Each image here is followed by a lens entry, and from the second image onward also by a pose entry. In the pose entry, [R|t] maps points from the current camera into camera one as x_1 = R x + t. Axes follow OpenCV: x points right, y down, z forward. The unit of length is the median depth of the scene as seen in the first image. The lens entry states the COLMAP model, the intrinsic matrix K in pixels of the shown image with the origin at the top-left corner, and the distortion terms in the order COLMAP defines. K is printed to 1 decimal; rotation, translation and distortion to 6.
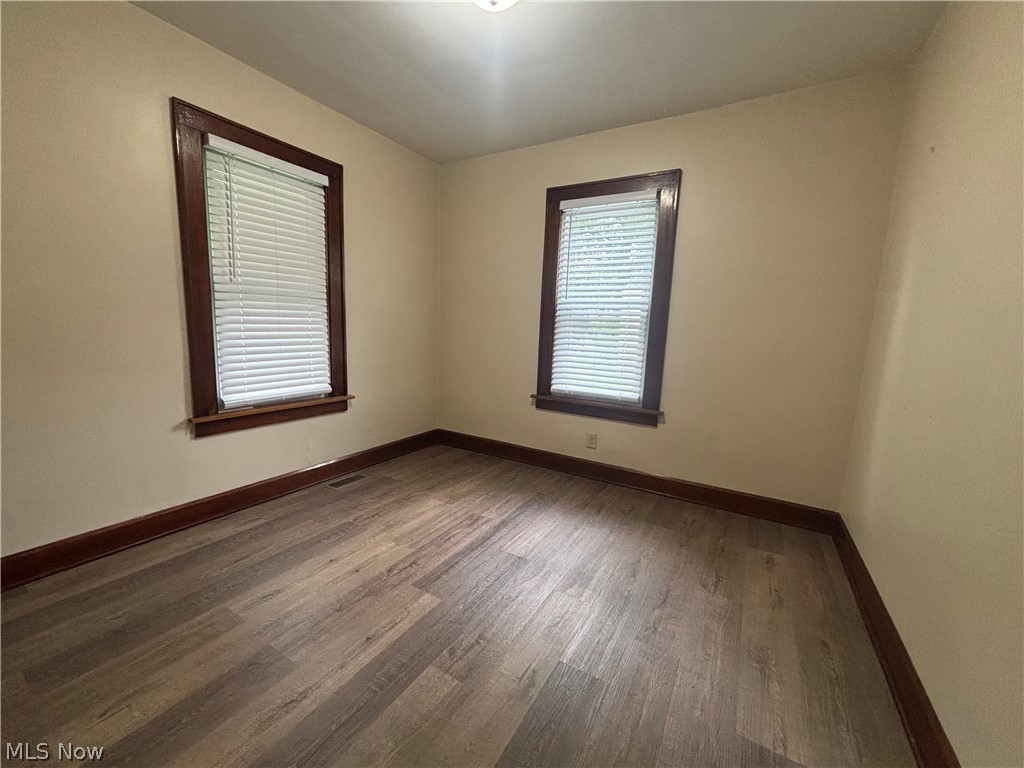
lens RADIAL K [[410.8, 0, 512.1], [0, 410.8, 382.3], [0, 0, 1]] dist [0.001216, 0.000074]
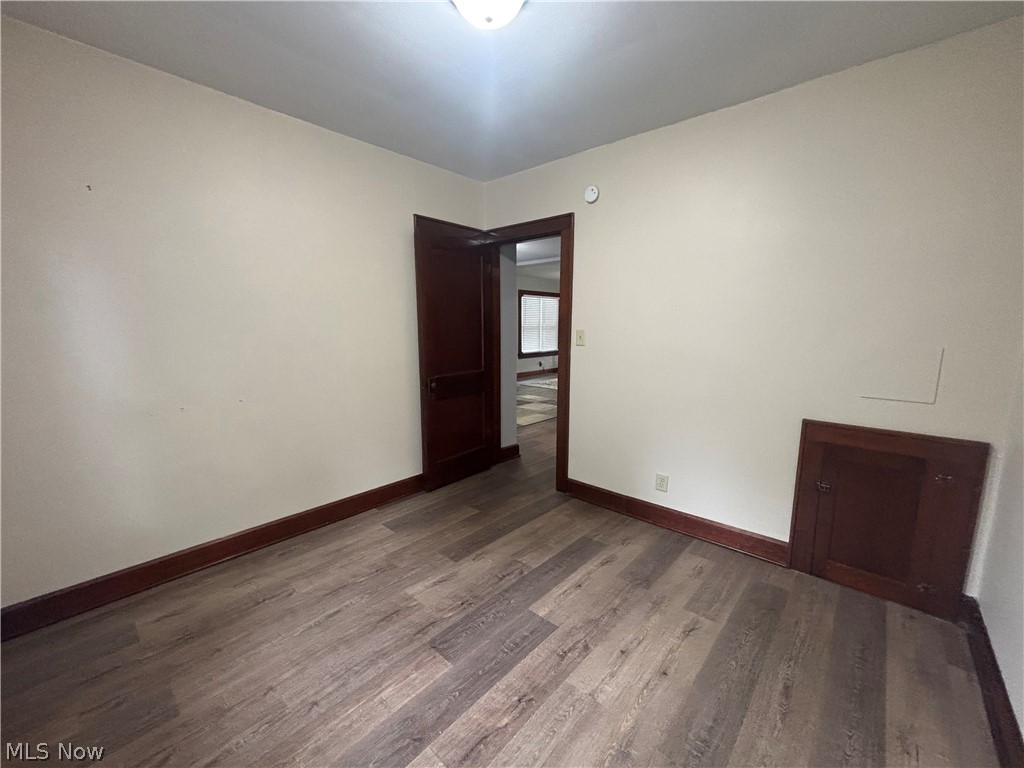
lens RADIAL K [[412.1, 0, 511.7], [0, 412.1, 385.0], [0, 0, 1]] dist [0.000023, 0.000000]
pose [[-0.979956, -0.066504, 0.187783, -0.271653], [-0.009245, 0.956798, 0.290607, -0.351110], [-0.198997, 0.283046, -0.938235, 1.730825]]
